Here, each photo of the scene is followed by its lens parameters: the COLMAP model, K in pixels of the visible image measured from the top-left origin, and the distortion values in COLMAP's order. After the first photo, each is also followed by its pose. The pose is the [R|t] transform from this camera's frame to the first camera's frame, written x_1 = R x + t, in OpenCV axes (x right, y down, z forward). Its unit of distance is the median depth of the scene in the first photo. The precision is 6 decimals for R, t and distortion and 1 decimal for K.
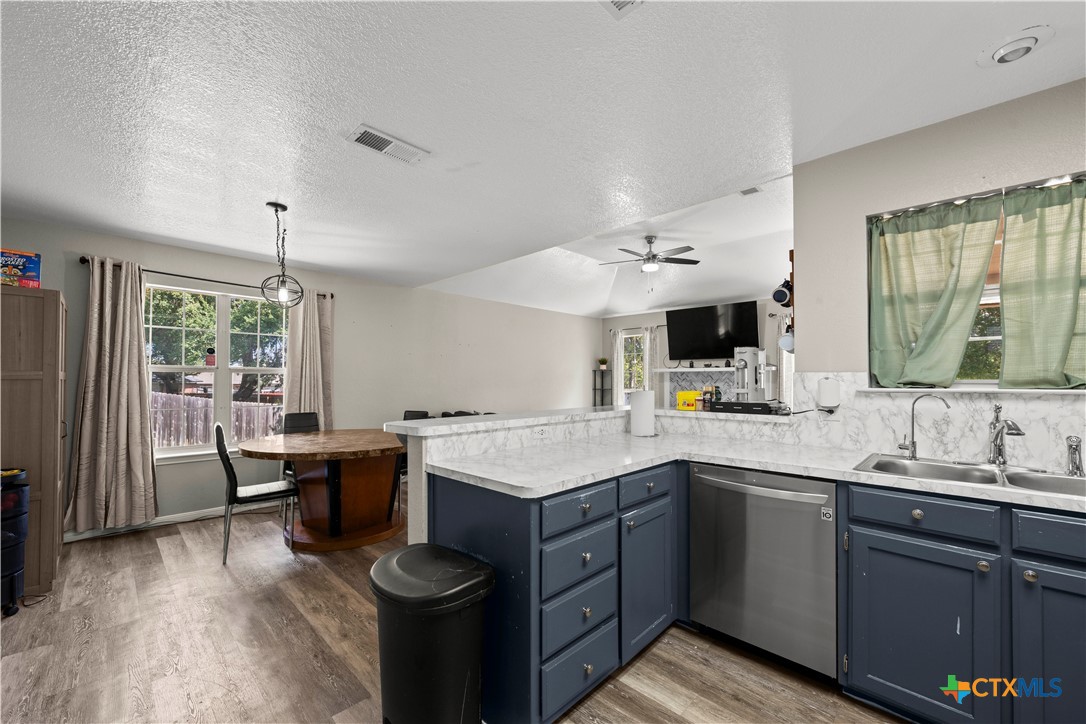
lens RADIAL K [[434.2, 0, 540.9], [0, 434.2, 372.8], [0, 0, 1]] dist [0.006299, -0.000864]
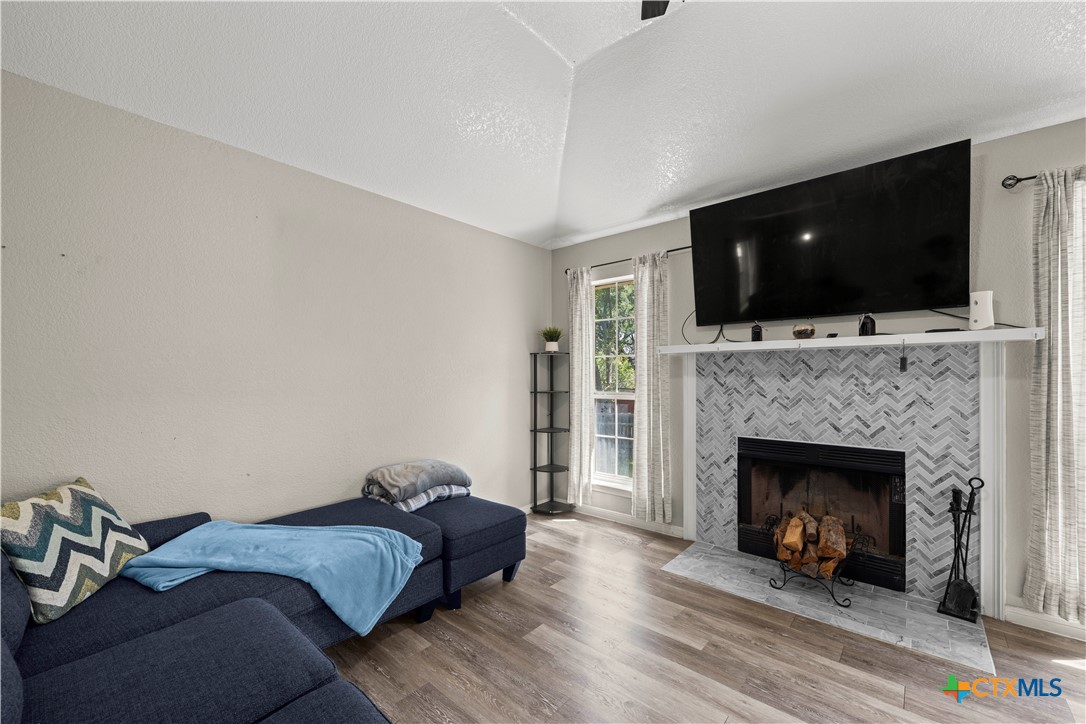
lens RADIAL K [[434.2, 0, 538.2], [0, 434.2, 372.0], [0, 0, 1]] dist [0.006299, -0.000864]
pose [[0.998572, -0.005882, 0.053094, 0.173615], [0.005410, 0.999945, 0.009026, 0.018079], [-0.053144, -0.008725, 0.998549, 0.875549]]
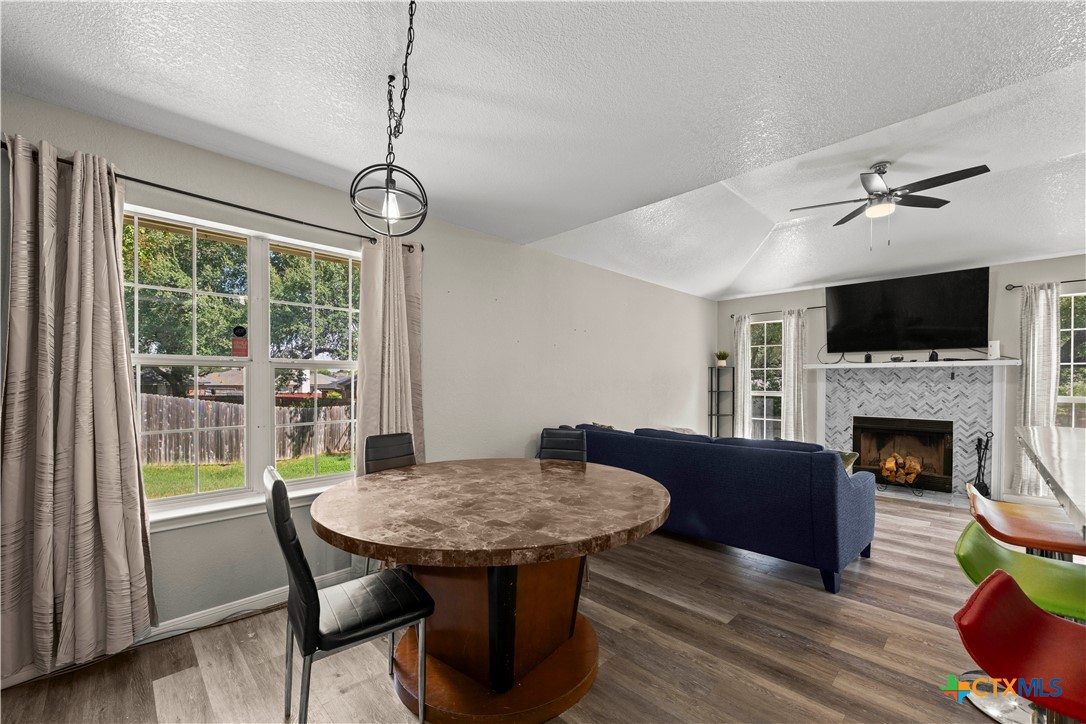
lens RADIAL K [[434.2, 0, 539.9], [0, 434.2, 384.6], [0, 0, 1]] dist [0.006299, -0.000864]
pose [[0.999930, -0.002928, -0.011459, -0.300234], [0.003223, 0.999663, 0.025755, 0.007237], [0.011380, -0.025790, 0.999603, 0.359407]]
